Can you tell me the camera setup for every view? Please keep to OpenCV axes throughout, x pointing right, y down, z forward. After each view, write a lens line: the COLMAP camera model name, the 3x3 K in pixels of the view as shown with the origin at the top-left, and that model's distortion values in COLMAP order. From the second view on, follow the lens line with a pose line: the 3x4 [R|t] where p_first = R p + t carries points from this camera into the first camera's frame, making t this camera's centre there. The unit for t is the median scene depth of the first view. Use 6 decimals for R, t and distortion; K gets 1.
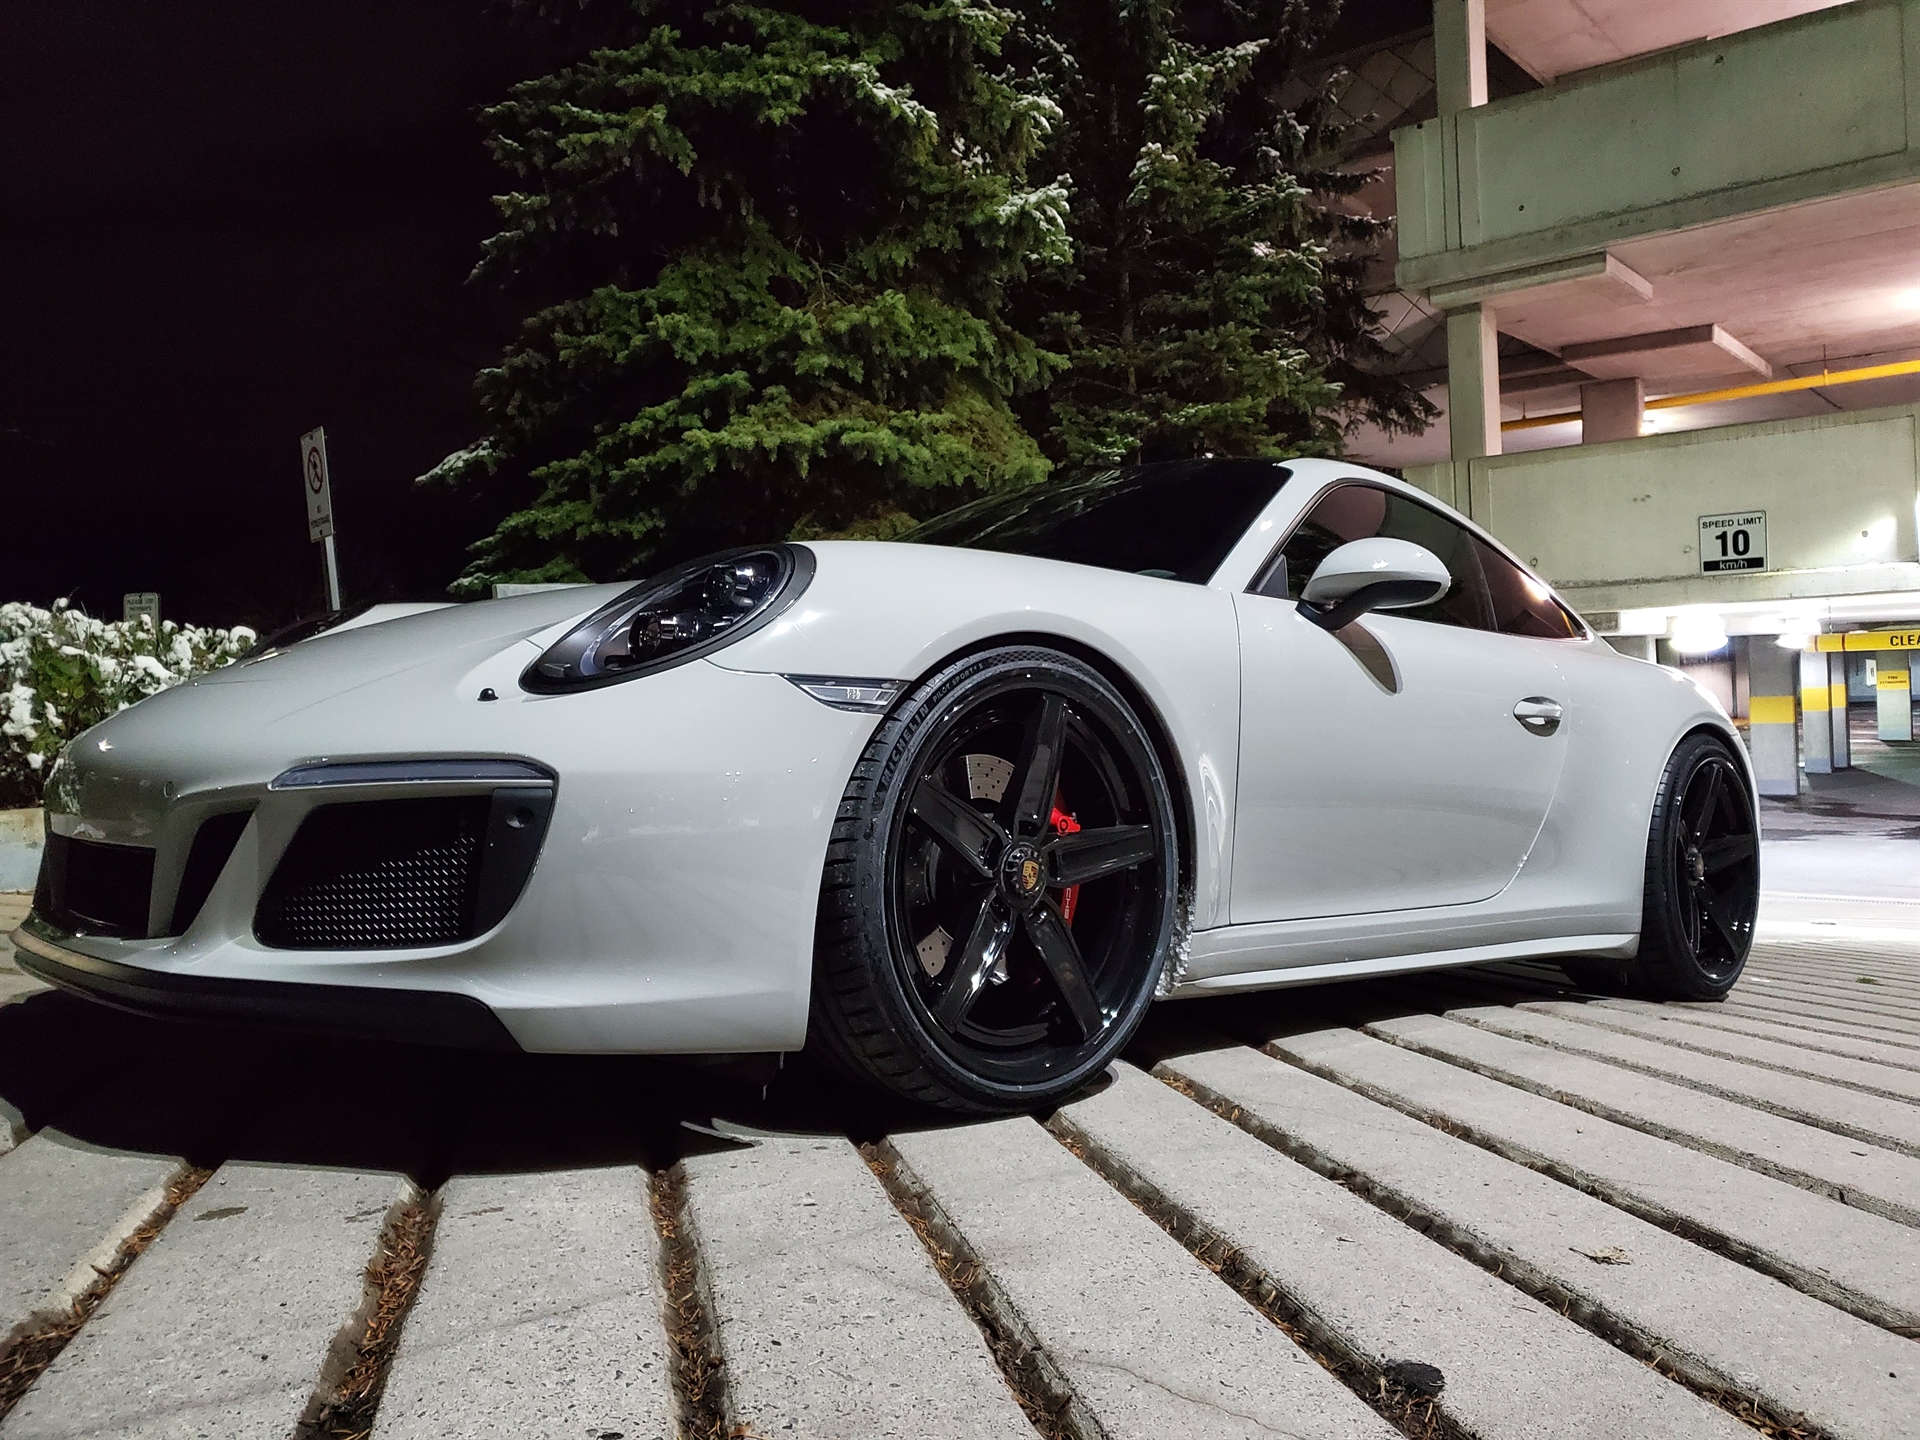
lens RADIAL K [[1450.0, 0, 933.5], [0, 1450.0, 725.6], [0, 0, 1]] dist [0.015194, 0.003167]
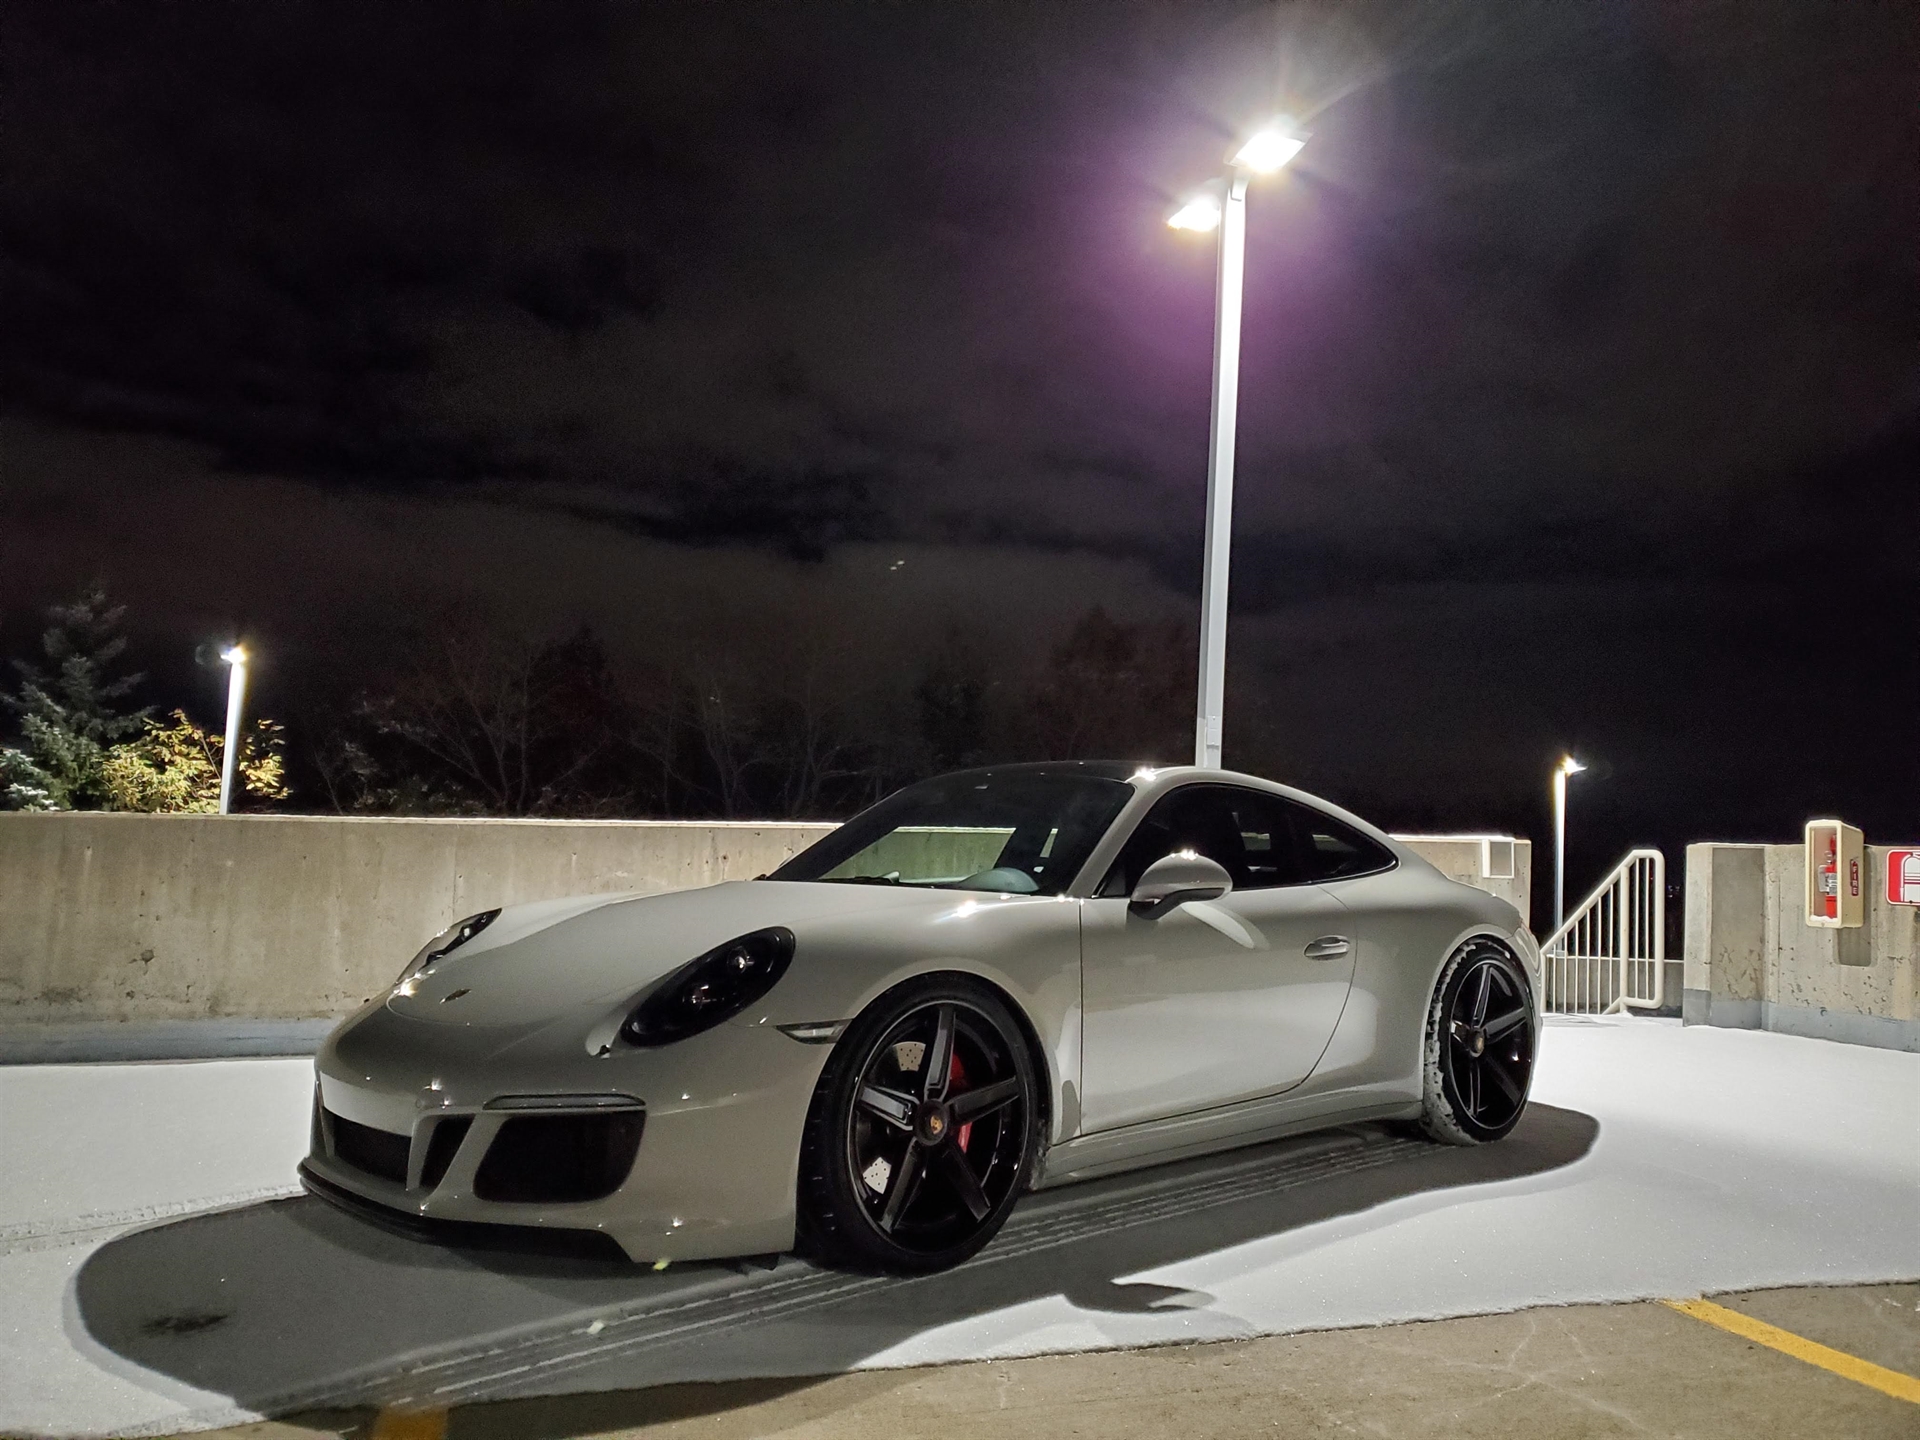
lens RADIAL K [[1447.6, 0, 951.0], [0, 1447.6, 736.2], [0, 0, 1]] dist [0.021480, 0.002145]
pose [[0.999523, -0.027977, -0.013094, 0.114696], [0.027469, 0.998919, -0.037510, -0.257113], [0.014129, 0.037132, 0.999210, -0.594054]]
